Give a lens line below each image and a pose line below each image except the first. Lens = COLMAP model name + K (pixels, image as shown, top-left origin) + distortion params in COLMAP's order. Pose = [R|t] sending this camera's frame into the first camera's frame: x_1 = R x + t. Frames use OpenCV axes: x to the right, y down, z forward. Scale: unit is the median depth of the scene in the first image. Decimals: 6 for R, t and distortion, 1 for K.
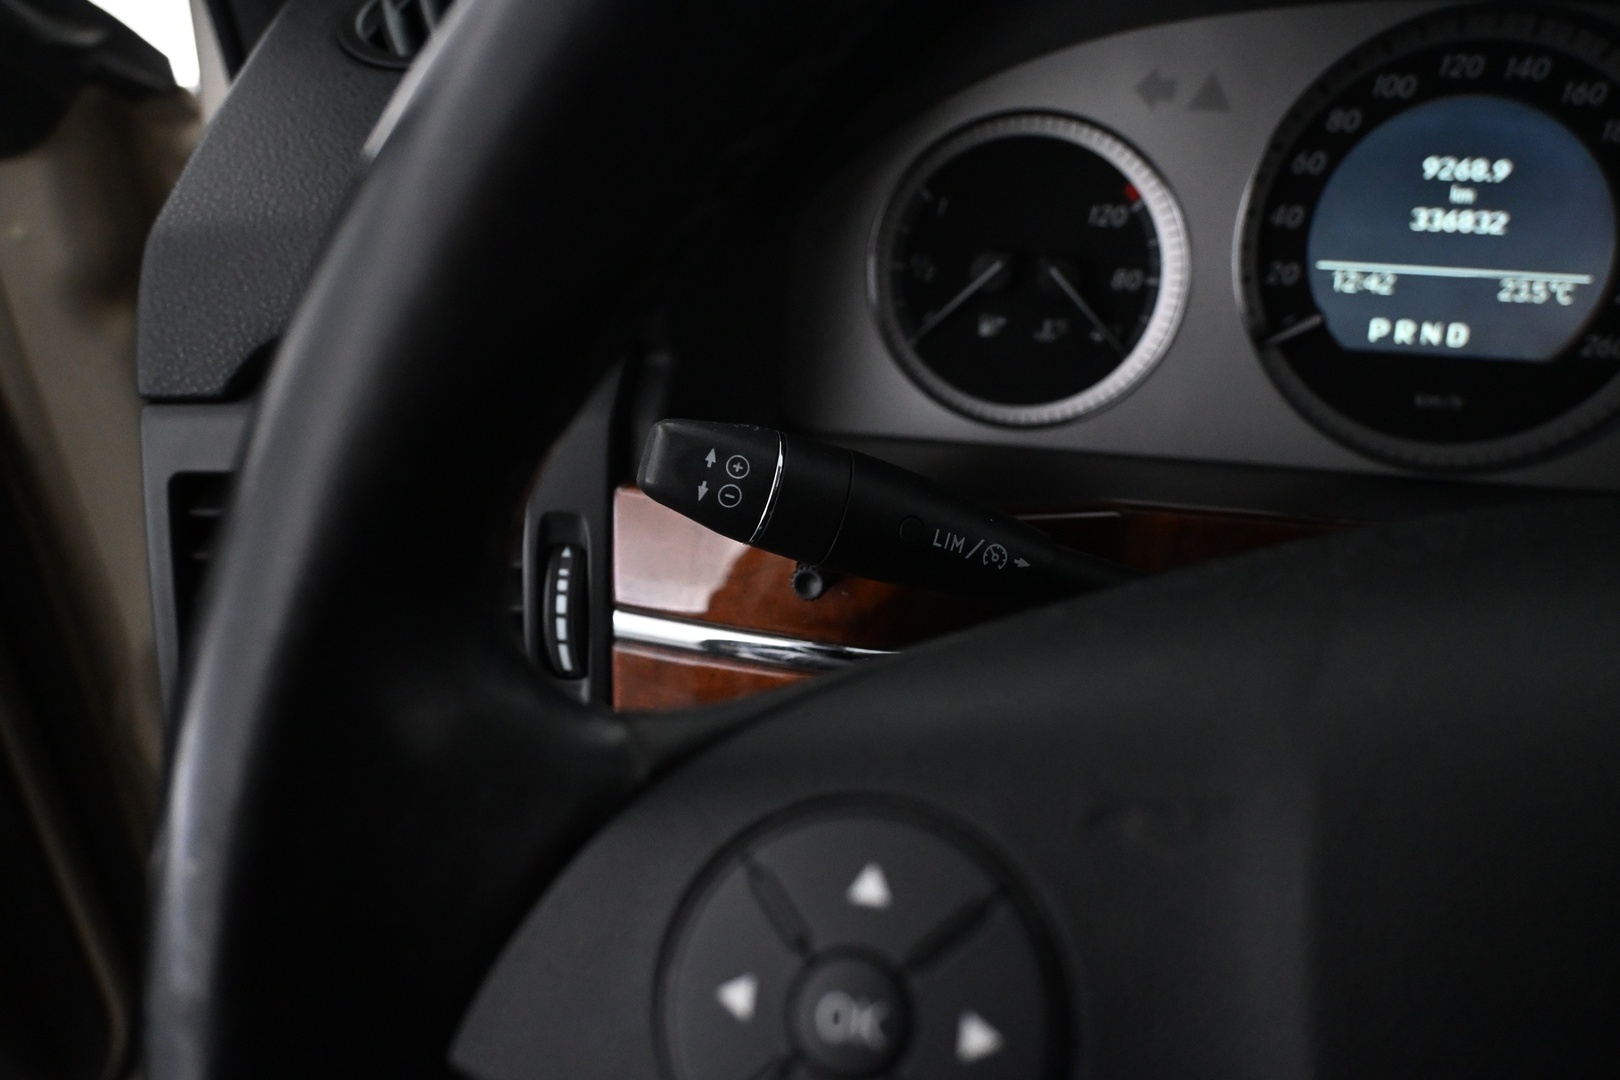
lens RADIAL K [[1372.2, 0, 810.0], [0, 1372.2, 540.0], [0, 0, 1]] dist [-0.008047, -0.005763]
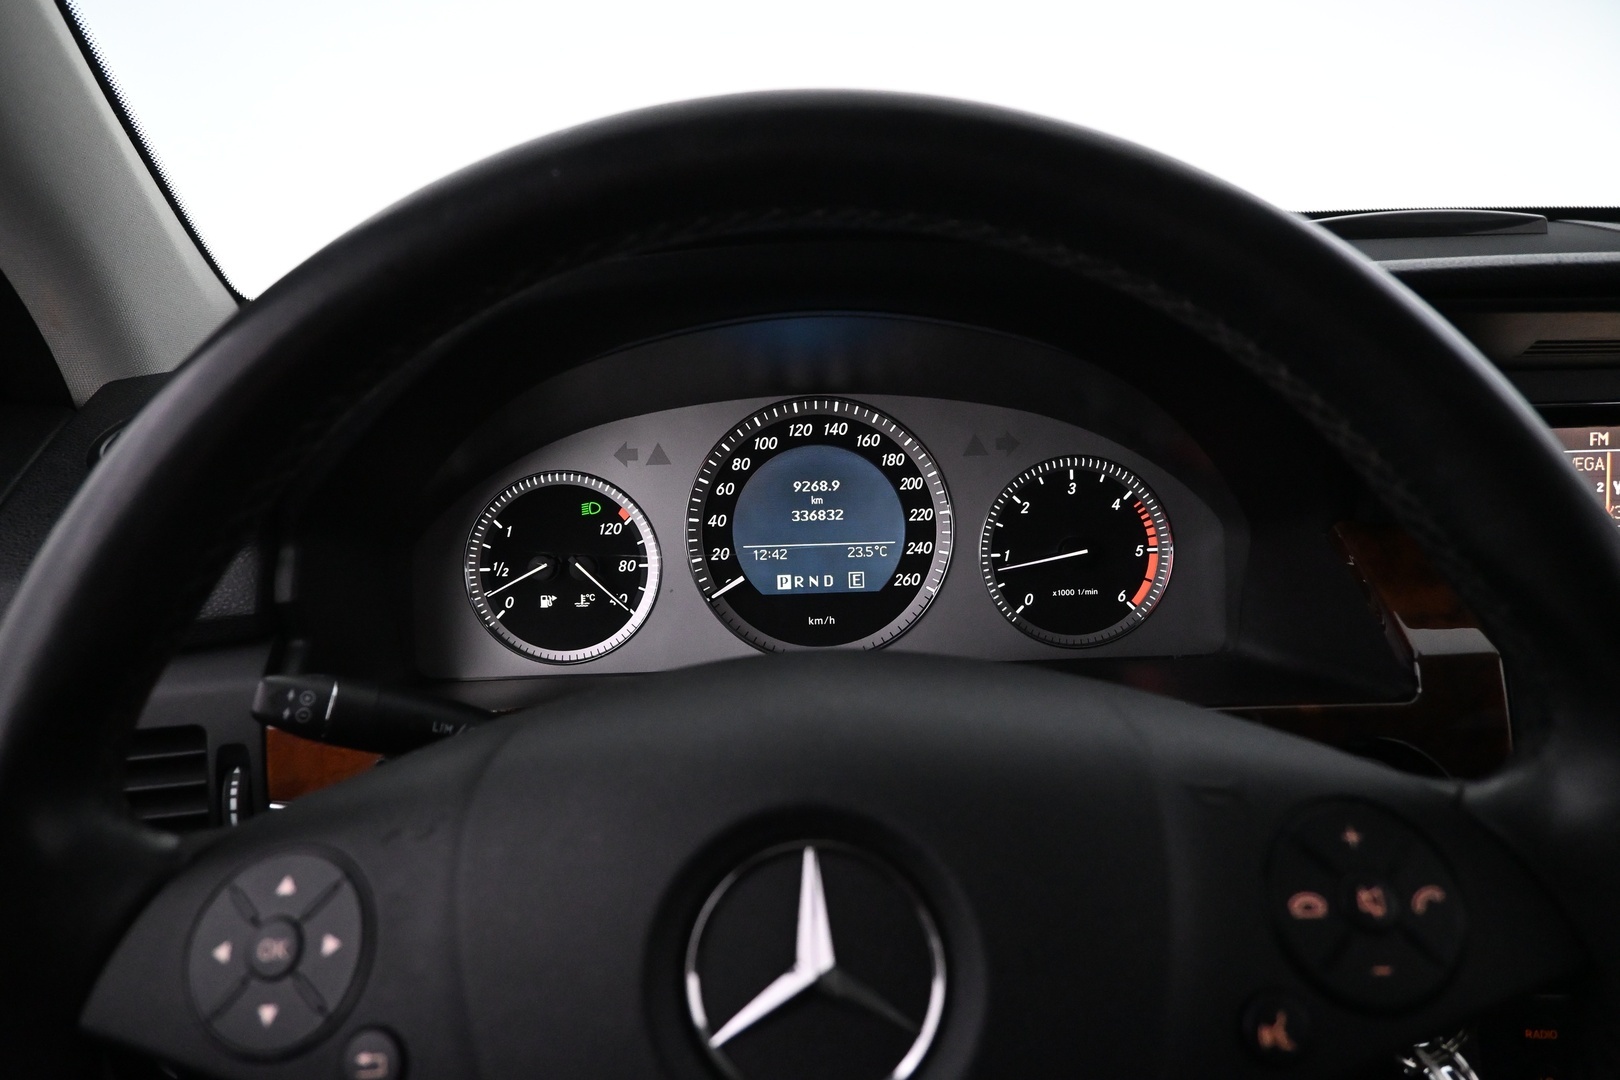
lens RADIAL K [[1088.5, 0, 810.0], [0, 1088.5, 540.0], [0, 0, 1]] dist [-0.007175, 0.002082]
pose [[0.976948, -0.082352, 0.196954, 0.195738], [0.121189, 0.973468, -0.194098, 0.059713], [-0.175744, 0.213492, 0.961007, -0.298500]]
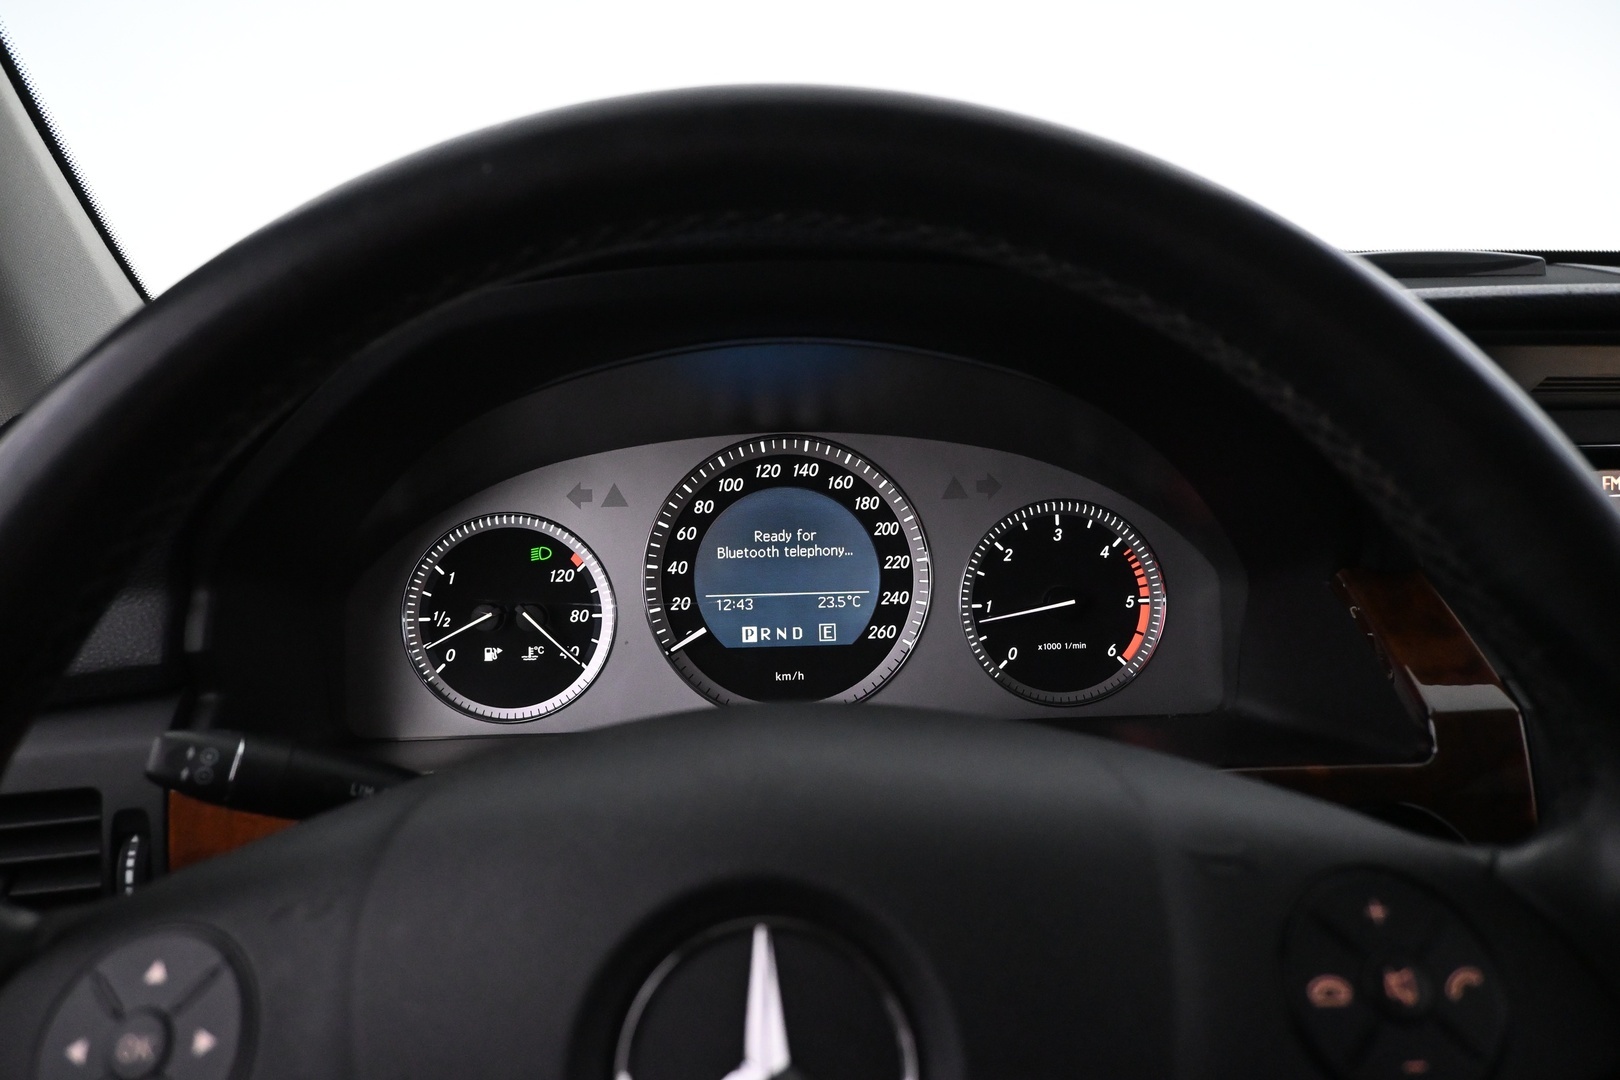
lens RADIAL K [[1129.0, 0, 810.0], [0, 1129.0, 540.0], [0, 0, 1]] dist [-0.010648, 0.002198]
pose [[0.973061, -0.067356, 0.220491, 0.214932], [0.121745, 0.962275, -0.243320, 0.064599], [-0.195784, 0.263609, 0.944552, -0.252091]]
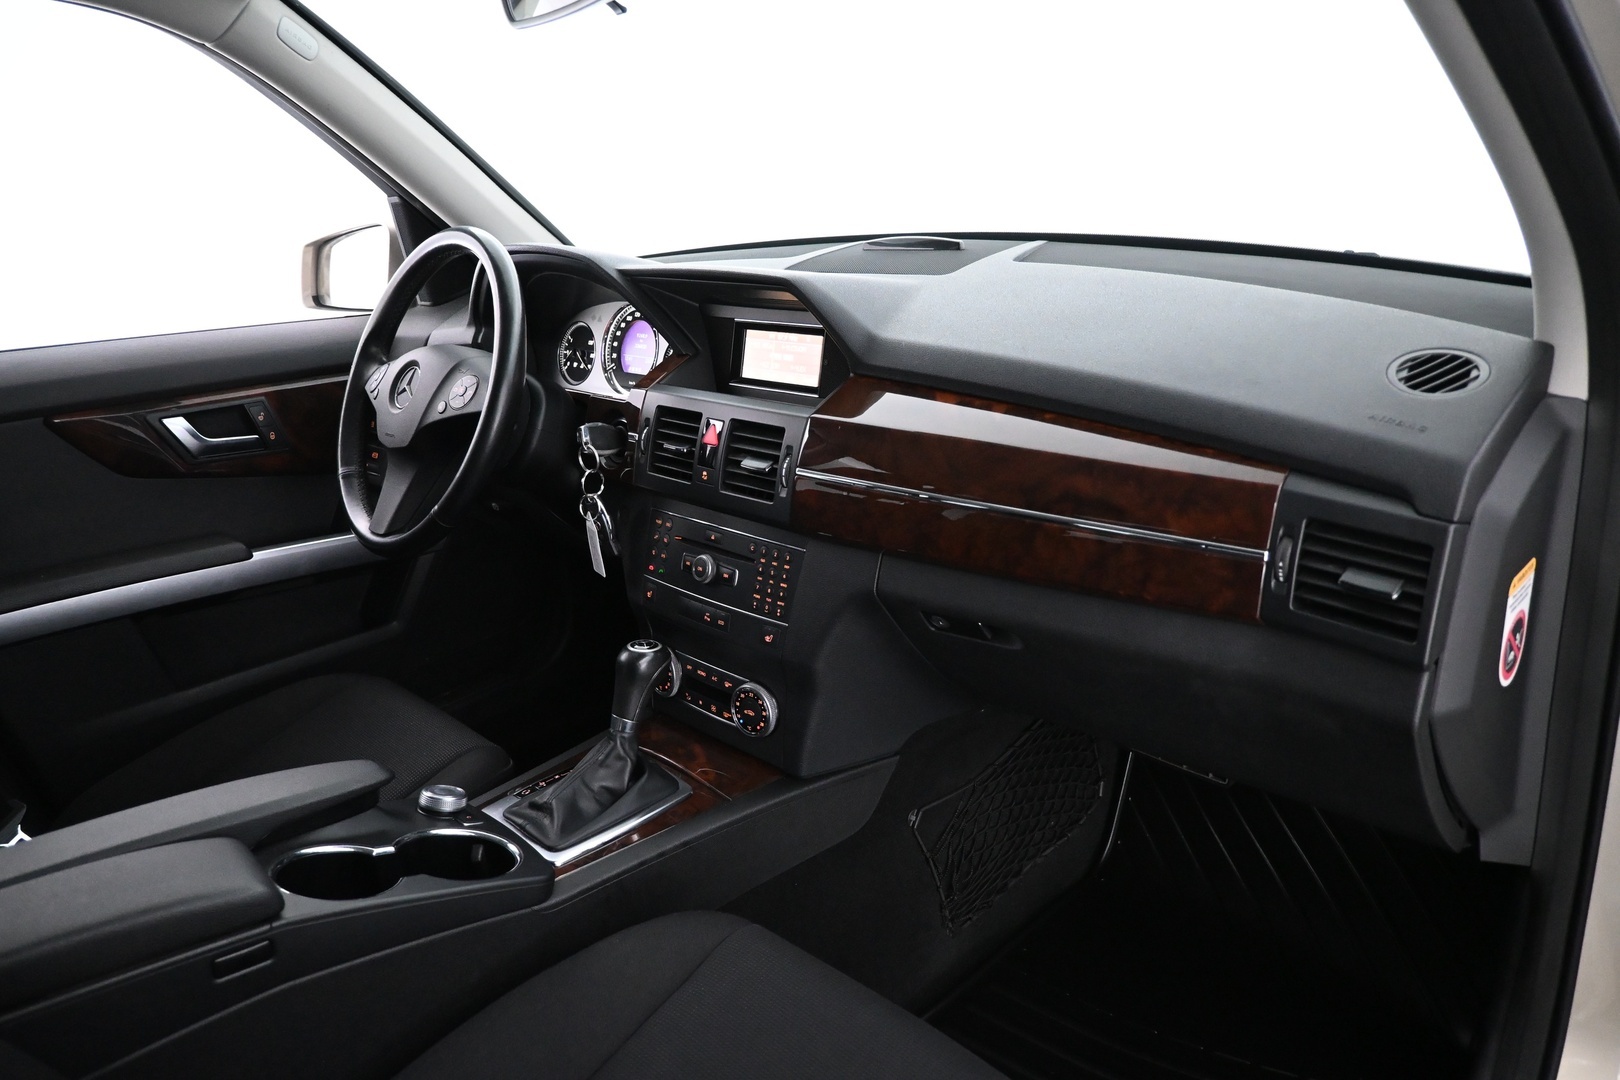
lens RADIAL K [[1099.1, 0, 810.0], [0, 1099.1, 540.0], [0, 0, 1]] dist [-0.003975, -0.001036]
pose [[0.829987, 0.137528, -0.540563, 3.128917], [-0.225473, 0.969142, -0.099628, 0.669066], [0.510180, 0.204573, 0.835384, -1.756930]]
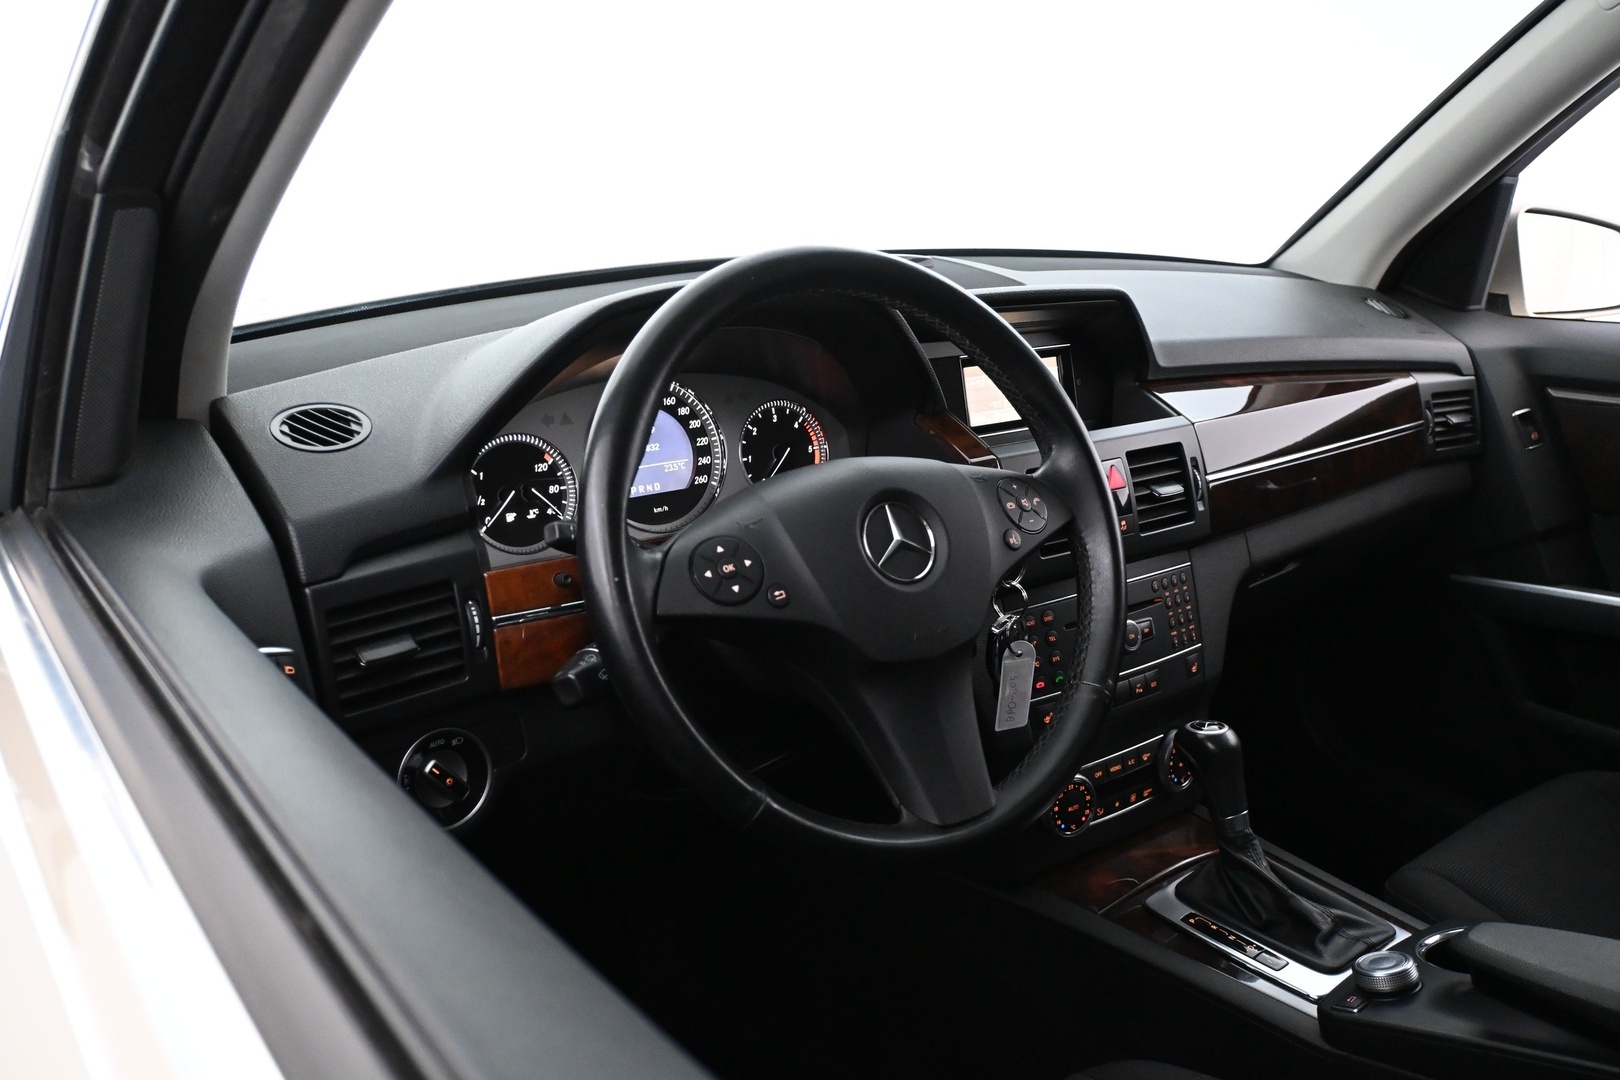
lens RADIAL K [[1287.2, 0, 810.0], [0, 1287.2, 540.0], [0, 0, 1]] dist [-0.015176, -0.002321]
pose [[0.676583, -0.202499, 0.707975, -1.237180], [0.357051, 0.931077, -0.074907, 0.268993], [-0.644011, 0.303464, 0.702254, -1.050250]]
